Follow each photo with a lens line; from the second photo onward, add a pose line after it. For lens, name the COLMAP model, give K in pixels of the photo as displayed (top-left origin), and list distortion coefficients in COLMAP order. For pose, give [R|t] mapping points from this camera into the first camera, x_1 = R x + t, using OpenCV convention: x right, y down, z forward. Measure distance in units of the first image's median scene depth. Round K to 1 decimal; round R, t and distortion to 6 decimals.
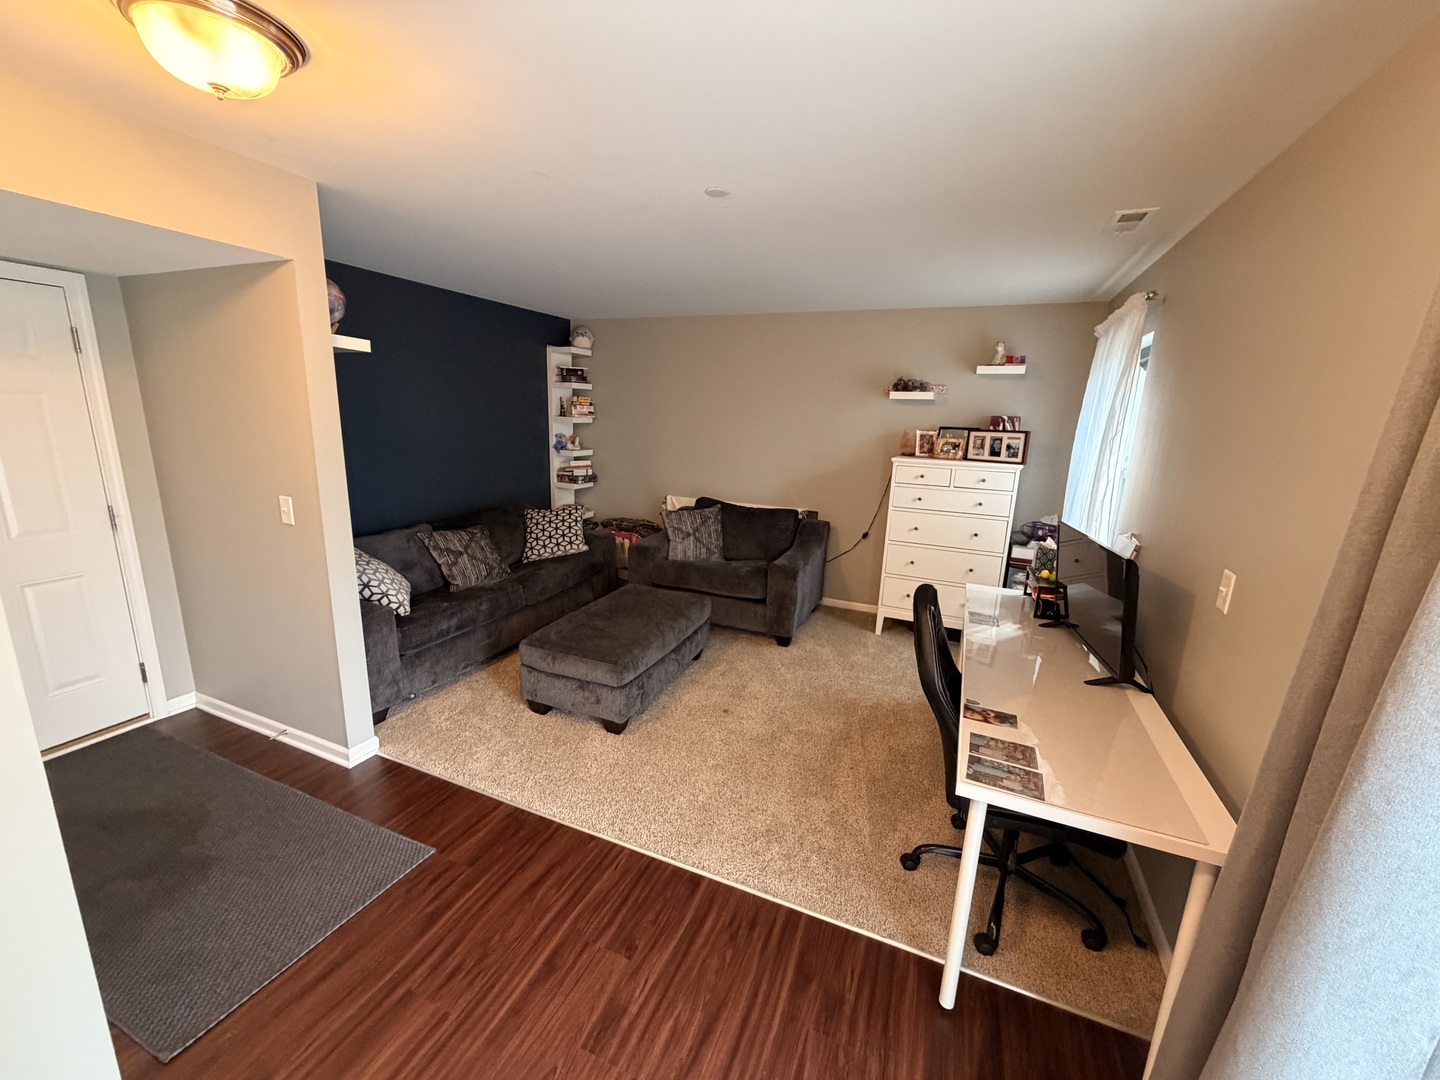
lens RADIAL K [[572.9, 0, 717.2], [0, 572.9, 541.3], [0, 0, 1]] dist [-0.000345, -0.000253]
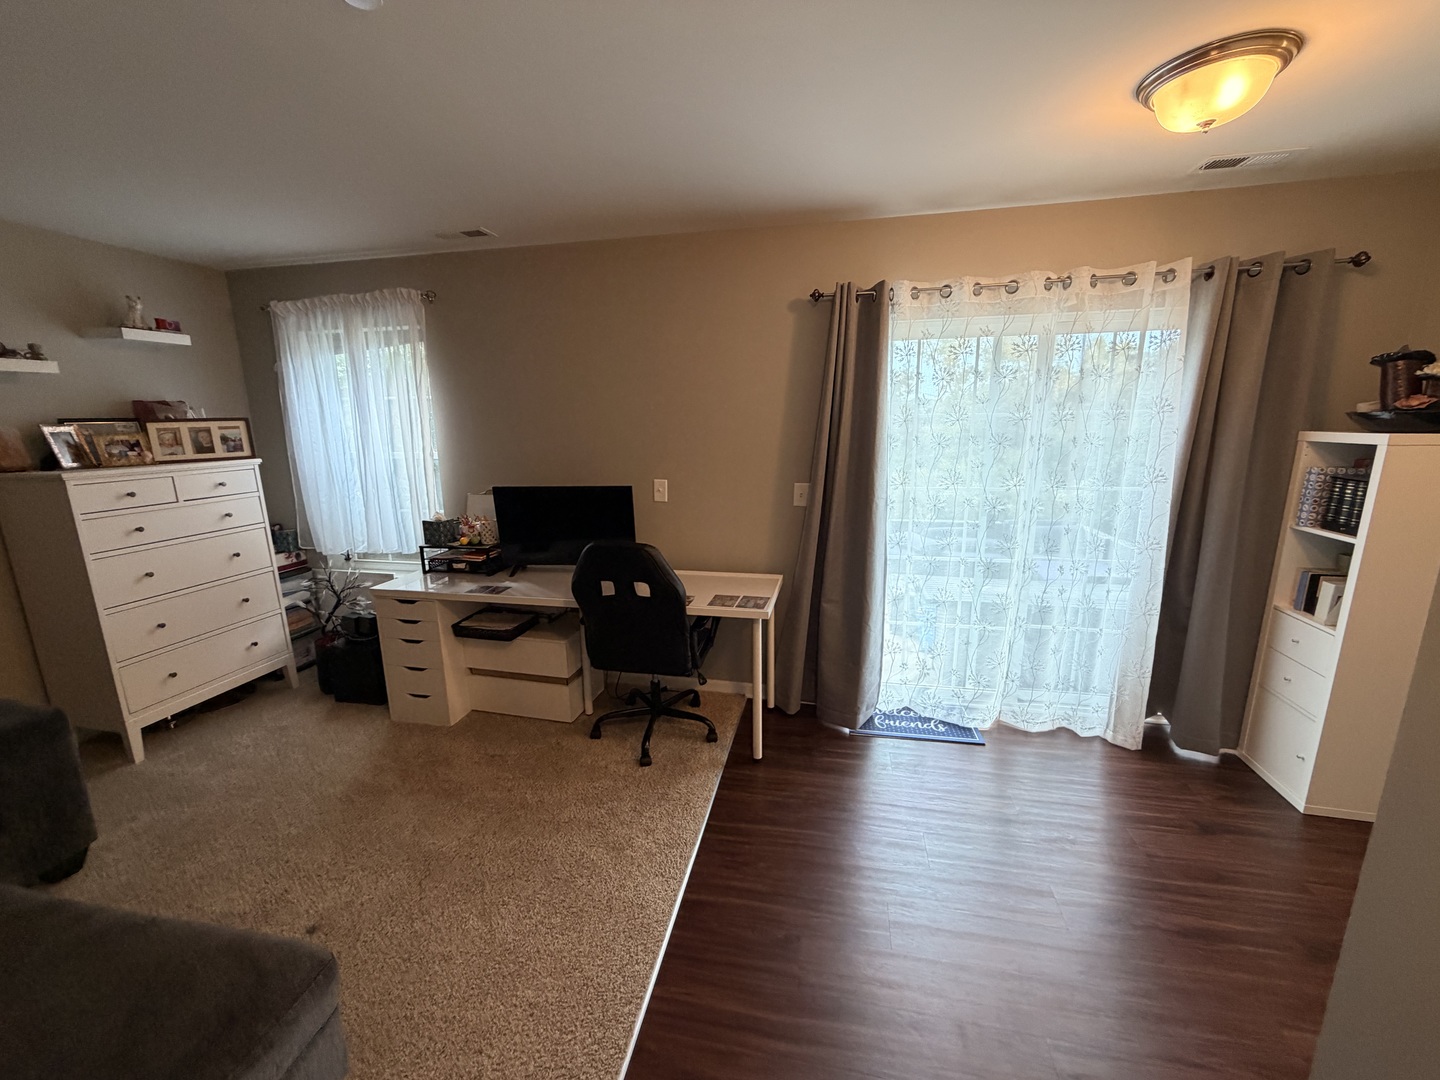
lens RADIAL K [[572.9, 0, 717.2], [0, 572.9, 541.3], [0, 0, 1]] dist [-0.000345, -0.000253]
pose [[-0.195576, -0.237617, 0.951466, -0.390591], [0.221859, 0.934329, 0.278941, -0.096902], [-0.955264, 0.265645, -0.130015, 0.463978]]
